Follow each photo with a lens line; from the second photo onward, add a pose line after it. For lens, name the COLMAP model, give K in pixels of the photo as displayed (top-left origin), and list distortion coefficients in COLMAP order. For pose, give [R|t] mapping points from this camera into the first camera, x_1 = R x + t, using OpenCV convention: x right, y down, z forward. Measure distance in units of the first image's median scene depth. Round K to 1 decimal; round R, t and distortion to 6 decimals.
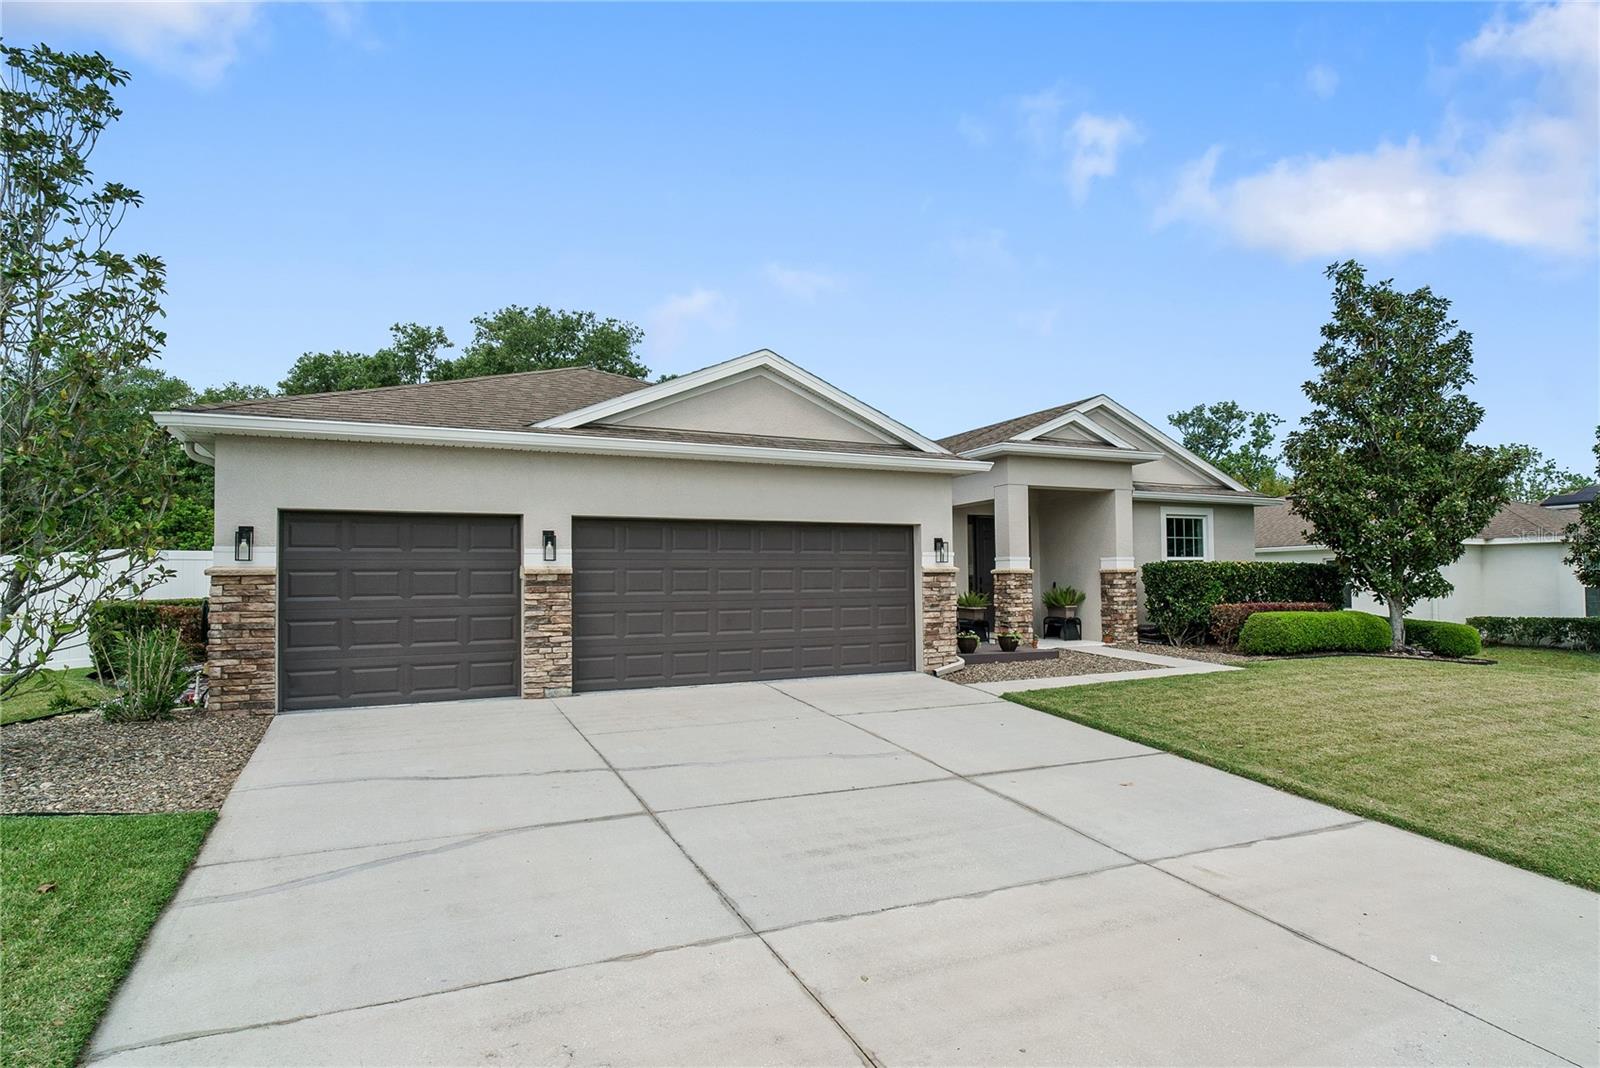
lens RADIAL K [[880.6, 0, 791.5], [0, 880.6, 540.6], [0, 0, 1]] dist [-0.003311, -0.000343]
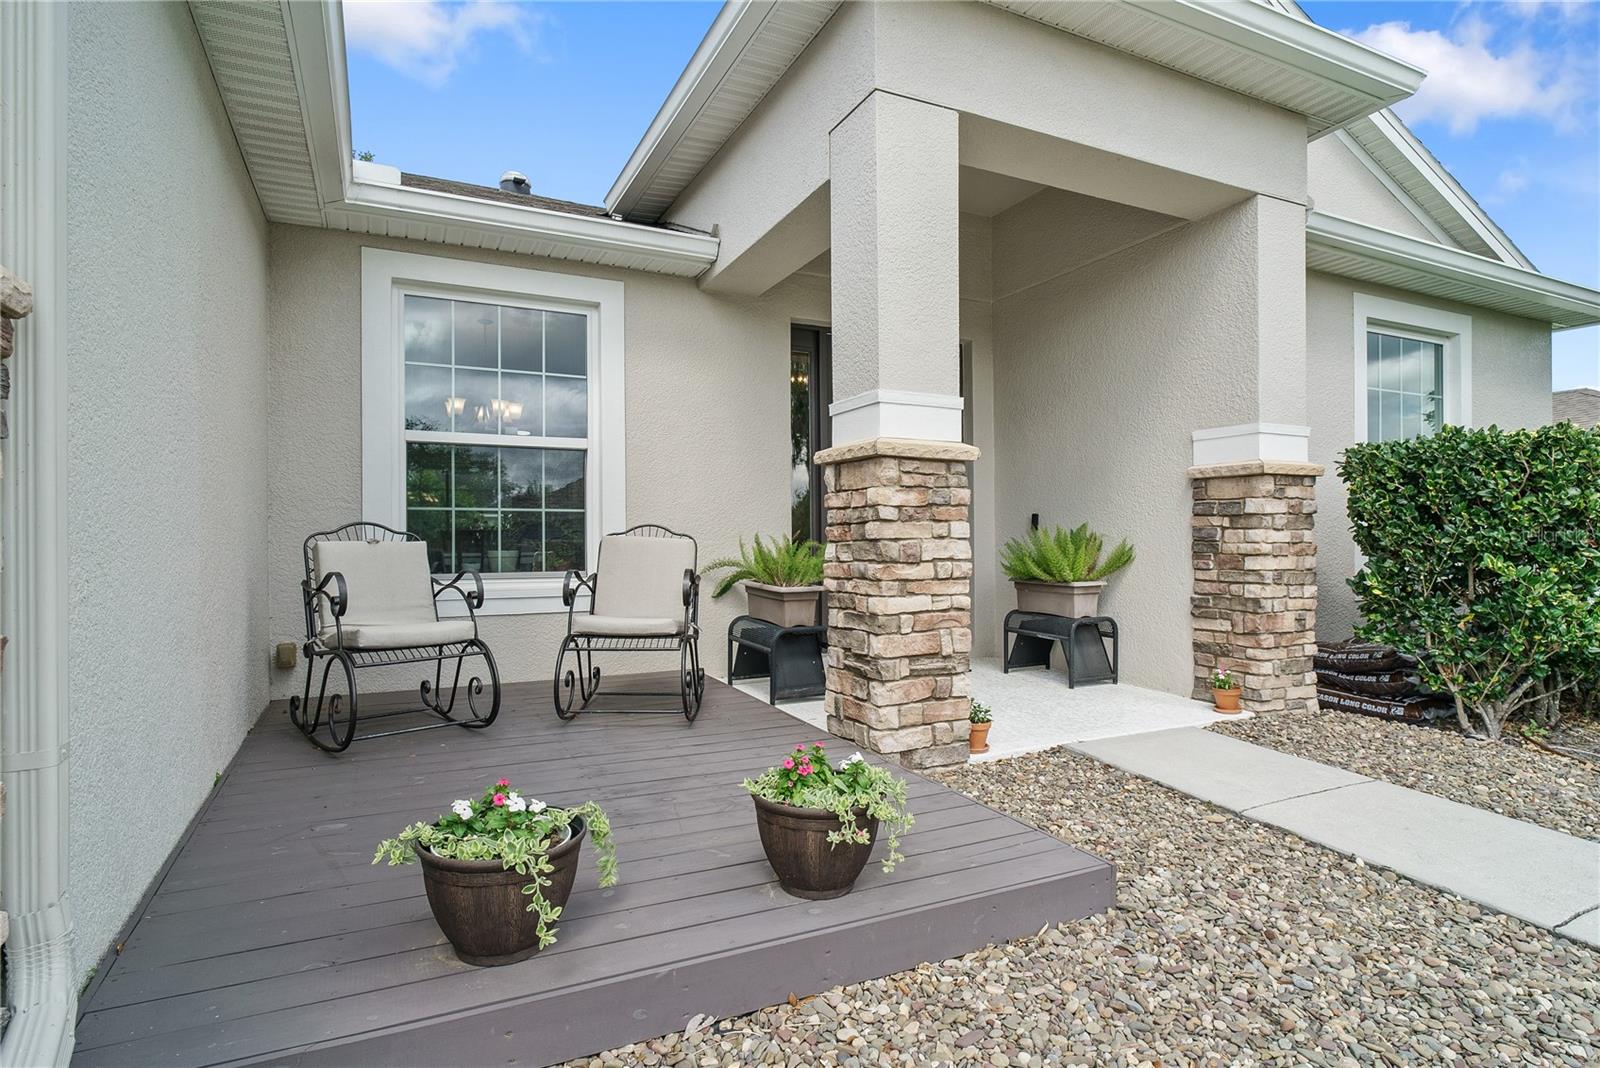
lens RADIAL K [[822.0, 0, 800.0], [0, 822.0, 534.0], [0, 0, 1]] dist [0.047102, 0.000049]
pose [[0.998726, 0.008318, 0.049774, 0.215079], [-0.010452, 0.999031, 0.042750, 0.049056], [-0.049370, -0.043216, 0.997845, 0.774242]]
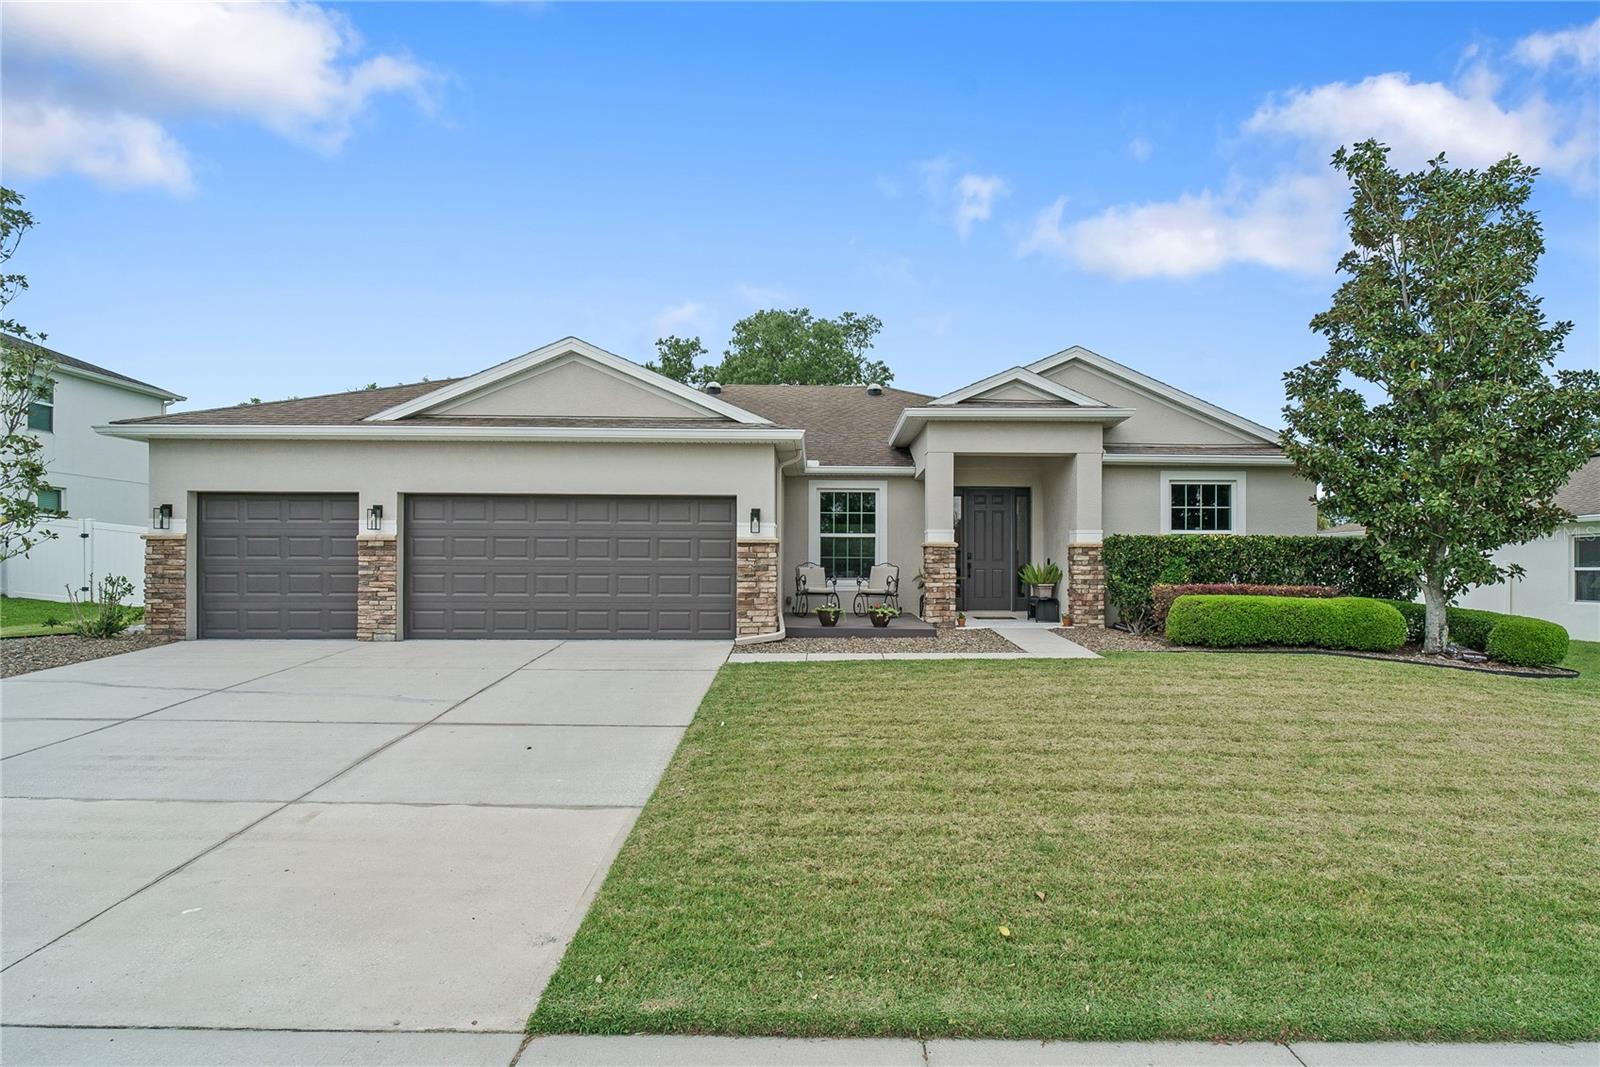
lens RADIAL K [[838.7, 0, 792.7], [0, 838.7, 541.3], [0, 0, 1]] dist [-0.004461, -0.000150]
pose [[0.907840, 0.003118, -0.419306, 0.493278], [0.005683, 0.999789, 0.019739, 0.012925], [0.419279, -0.020302, 0.907630, 0.124443]]
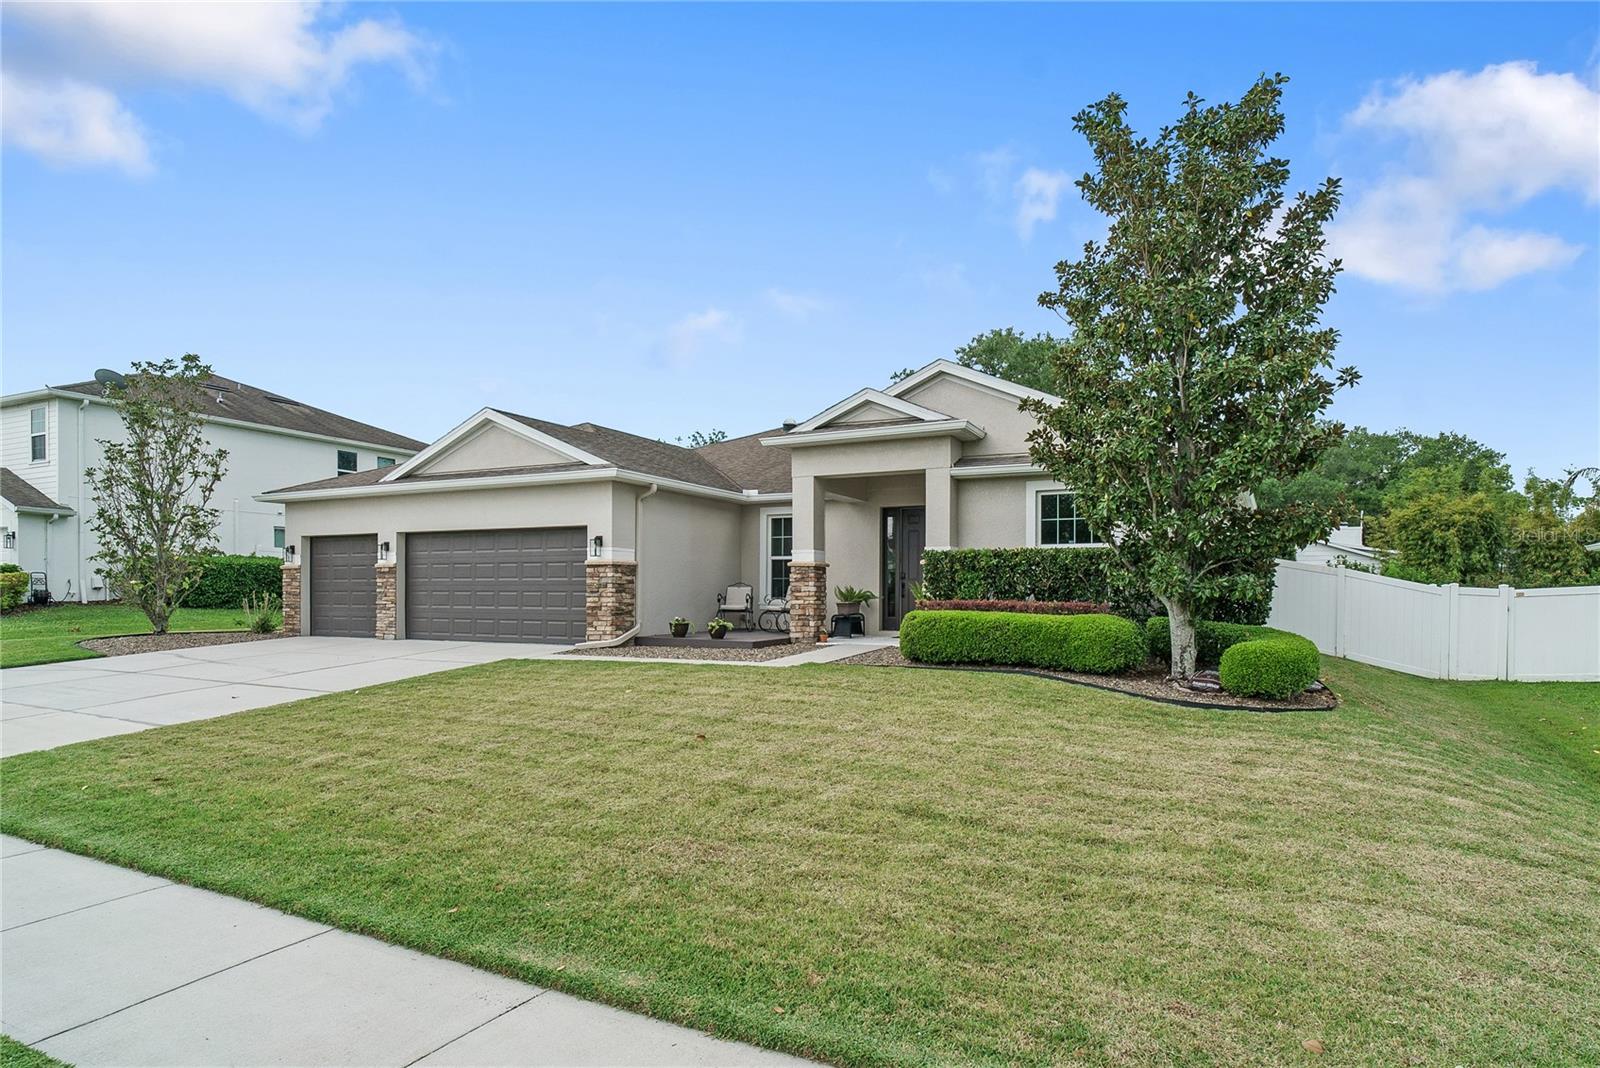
lens RADIAL K [[841.0, 0, 798.3], [0, 841.0, 585.1], [0, 0, 1]] dist [-0.002968, -0.000065]
pose [[0.628153, 0.005171, -0.778073, 1.000288], [0.026500, 0.999256, 0.028035, 0.032018], [0.777639, -0.038229, 0.627548, 0.401461]]
